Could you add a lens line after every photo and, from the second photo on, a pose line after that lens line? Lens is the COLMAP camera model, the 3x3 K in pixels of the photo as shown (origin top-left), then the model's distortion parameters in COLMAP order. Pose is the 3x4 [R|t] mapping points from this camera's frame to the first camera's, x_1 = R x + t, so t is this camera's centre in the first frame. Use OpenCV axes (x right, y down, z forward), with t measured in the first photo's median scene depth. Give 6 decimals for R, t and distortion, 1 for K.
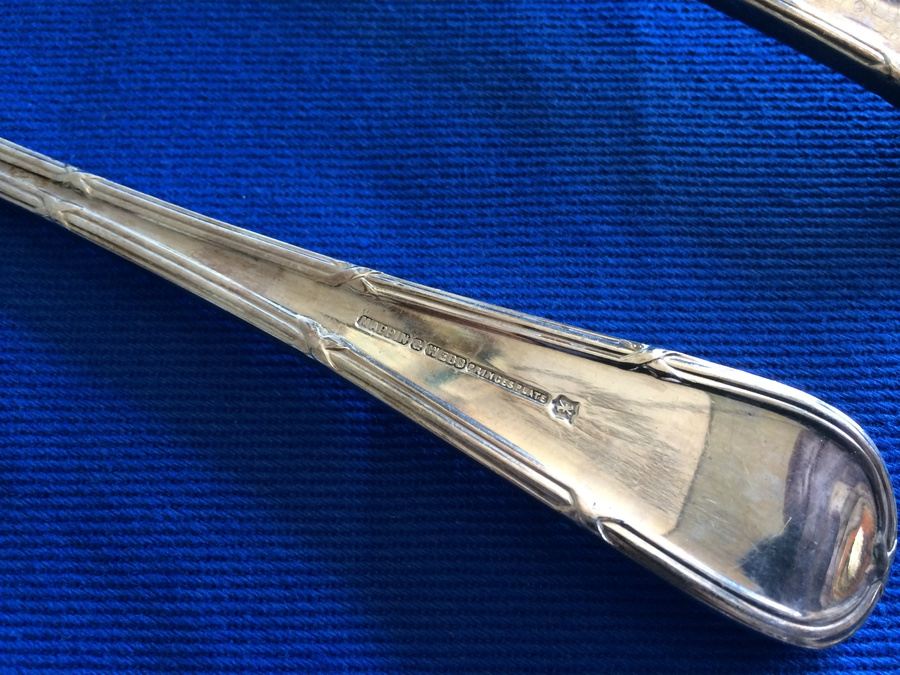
lens RADIAL K [[775.4, 0, 449.1], [0, 775.4, 338.0], [0, 0, 1]] dist [0.075676, -0.110420]
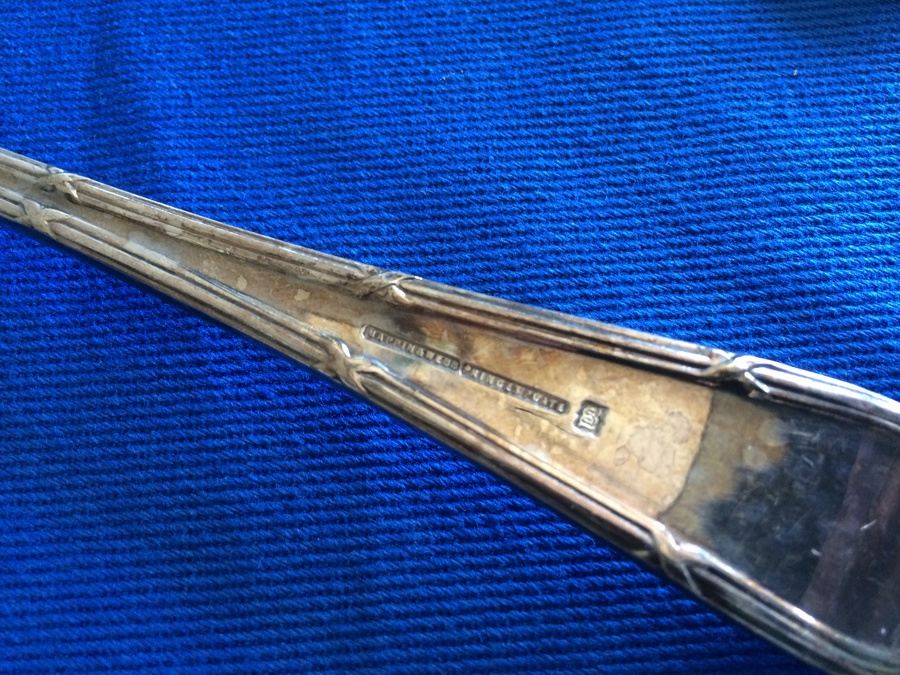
lens RADIAL K [[775.4, 0, 451.4], [0, 775.4, 342.0], [0, 0, 1]] dist [0.075676, -0.110420]
pose [[0.996799, -0.079221, -0.010731, 0.355815], [0.079500, 0.996420, 0.028751, -0.533797], [0.008415, -0.029512, 0.999529, 0.234985]]
